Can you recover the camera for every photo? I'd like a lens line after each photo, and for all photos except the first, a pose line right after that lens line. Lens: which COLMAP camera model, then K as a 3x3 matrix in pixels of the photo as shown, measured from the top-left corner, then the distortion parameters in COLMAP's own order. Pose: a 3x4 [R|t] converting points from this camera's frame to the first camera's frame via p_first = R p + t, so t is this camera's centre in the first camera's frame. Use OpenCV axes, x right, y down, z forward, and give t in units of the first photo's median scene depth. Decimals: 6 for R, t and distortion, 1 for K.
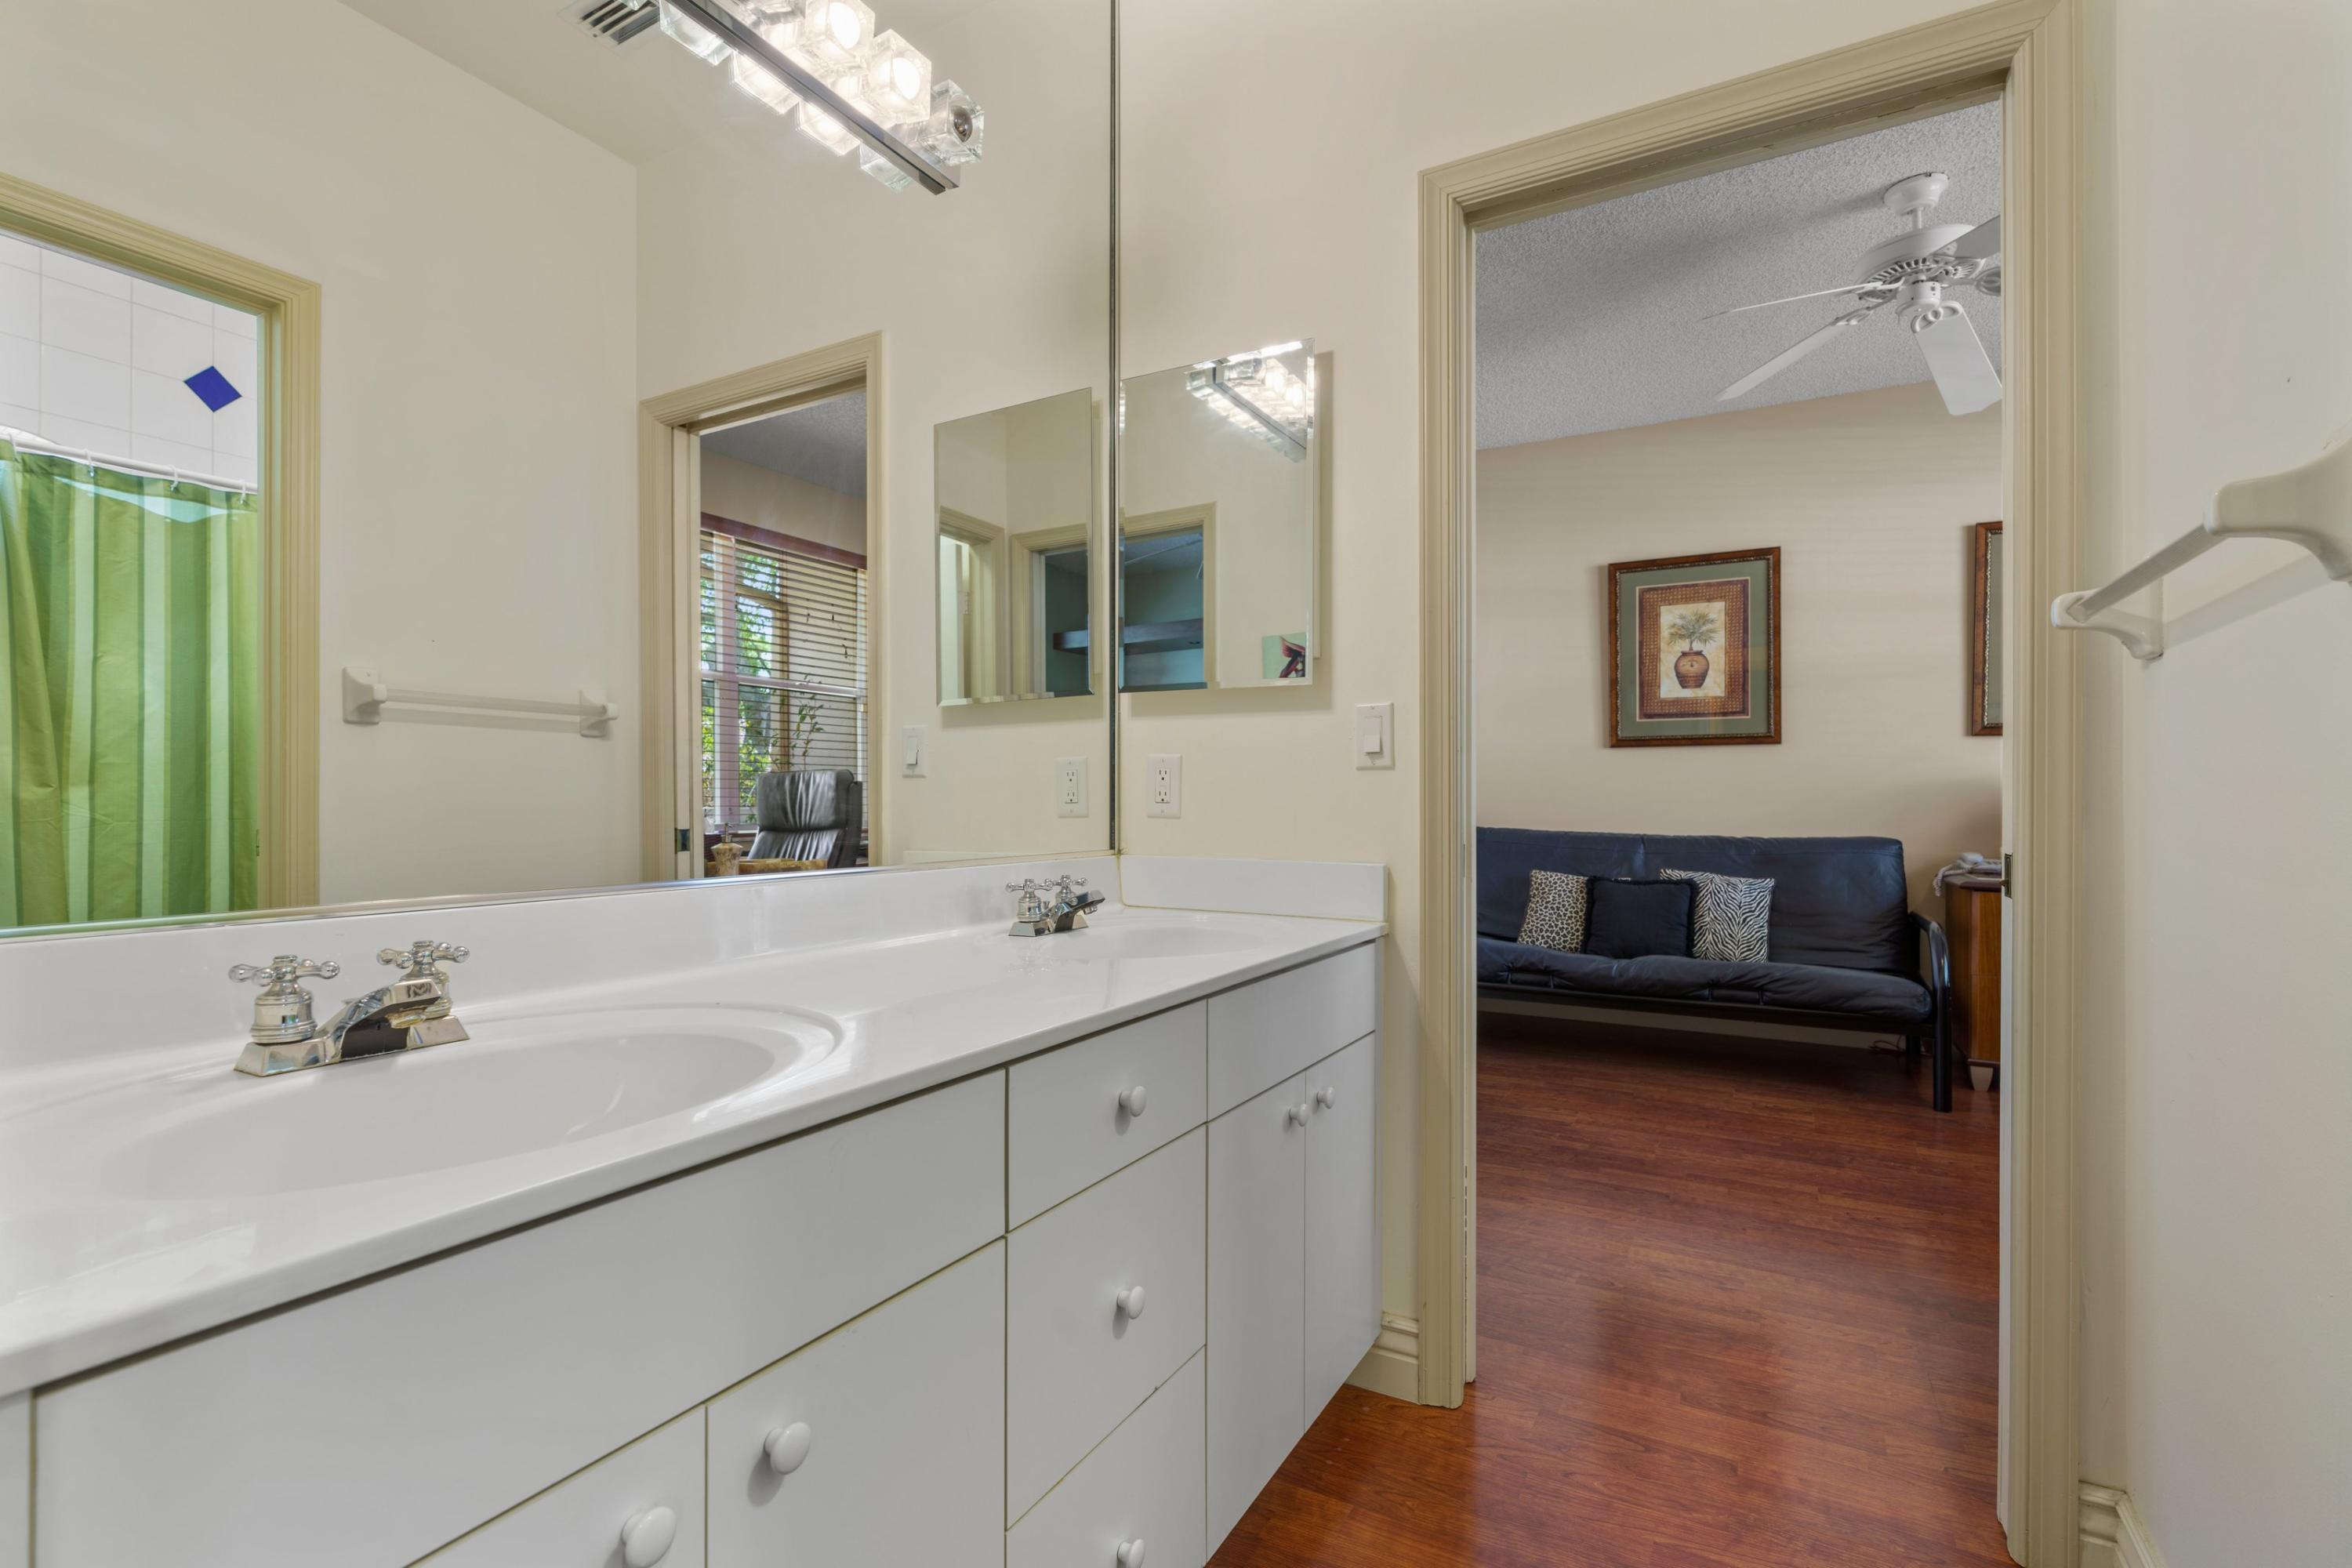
lens RADIAL K [[1086.6, 0, 1175.1], [0, 1086.6, 792.3], [0, 0, 1]] dist [0.000004, 0.000261]
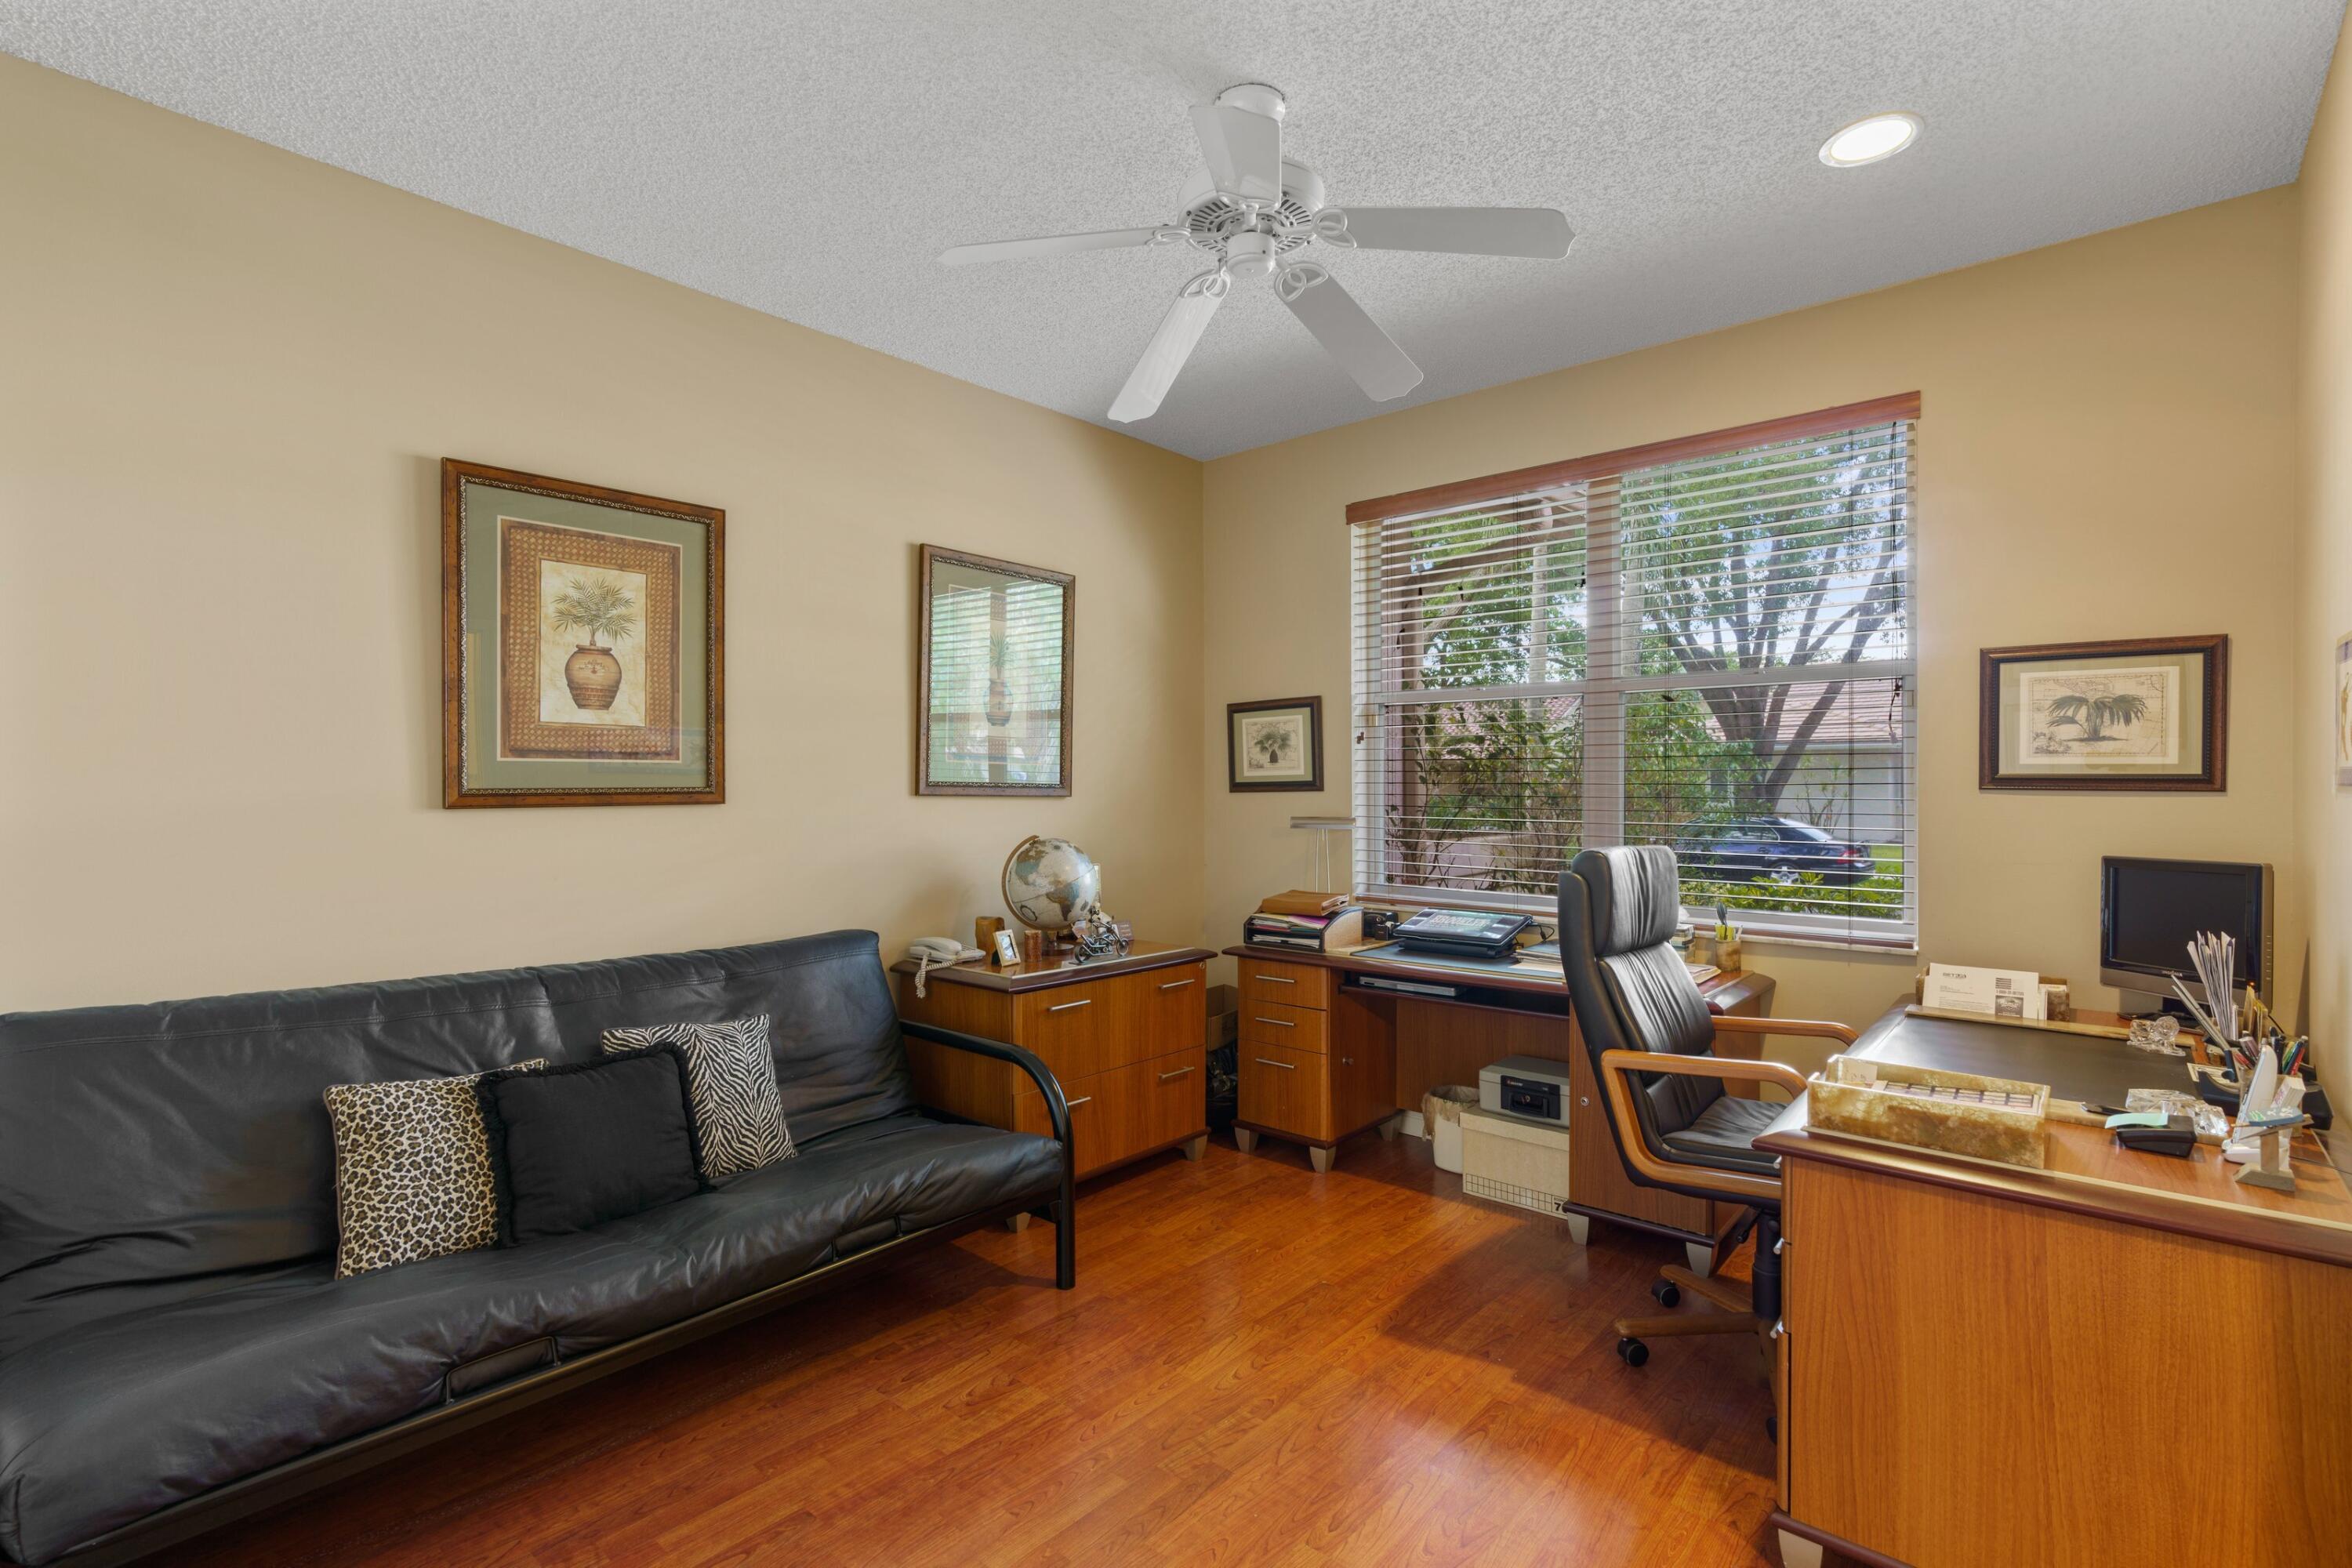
lens RADIAL K [[1086.6, 0, 1175.9], [0, 1086.6, 779.8], [0, 0, 1]] dist [0.000004, 0.000261]
pose [[0.213080, -0.003444, 0.977029, -0.039877], [-0.003789, 0.999983, 0.004352, -0.061120], [-0.977028, -0.004630, 0.213063, 0.564460]]
